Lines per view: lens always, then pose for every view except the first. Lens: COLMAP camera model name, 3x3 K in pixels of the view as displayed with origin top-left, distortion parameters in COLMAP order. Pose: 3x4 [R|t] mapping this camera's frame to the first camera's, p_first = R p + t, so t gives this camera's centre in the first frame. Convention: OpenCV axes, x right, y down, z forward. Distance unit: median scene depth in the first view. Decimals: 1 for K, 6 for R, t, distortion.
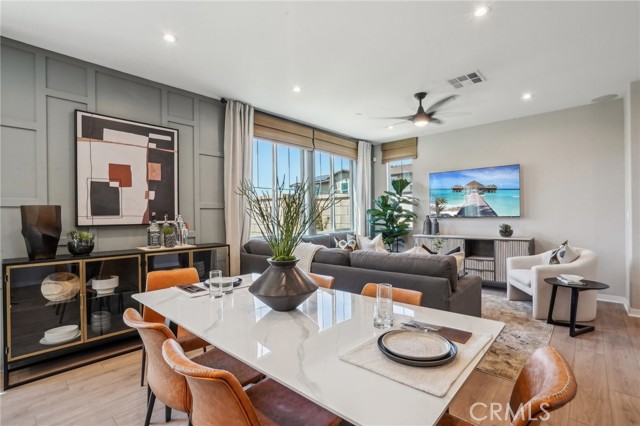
lens RADIAL K [[299.8, 0, 333.6], [0, 299.8, 213.5], [0, 0, 1]] dist [-0.016277, 0.003772]
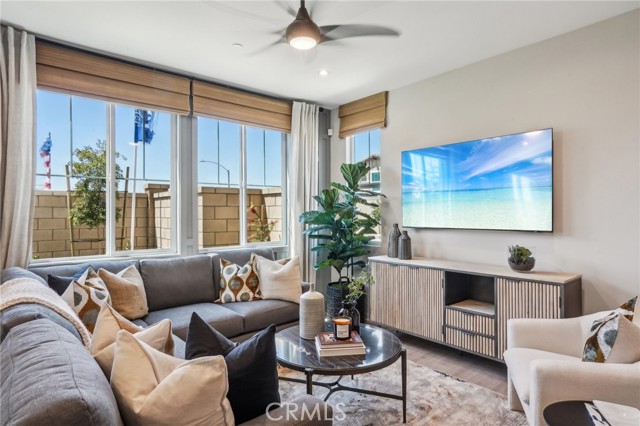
lens RADIAL K [[363.6, 0, 322.8], [0, 363.6, 215.1], [0, 0, 1]] dist [0.011040, 0.015105]
pose [[0.986477, 0.009456, -0.163628, 0.290269], [-0.008854, 0.999951, 0.004413, -0.012074], [0.163661, -0.002905, 0.986512, 0.284983]]
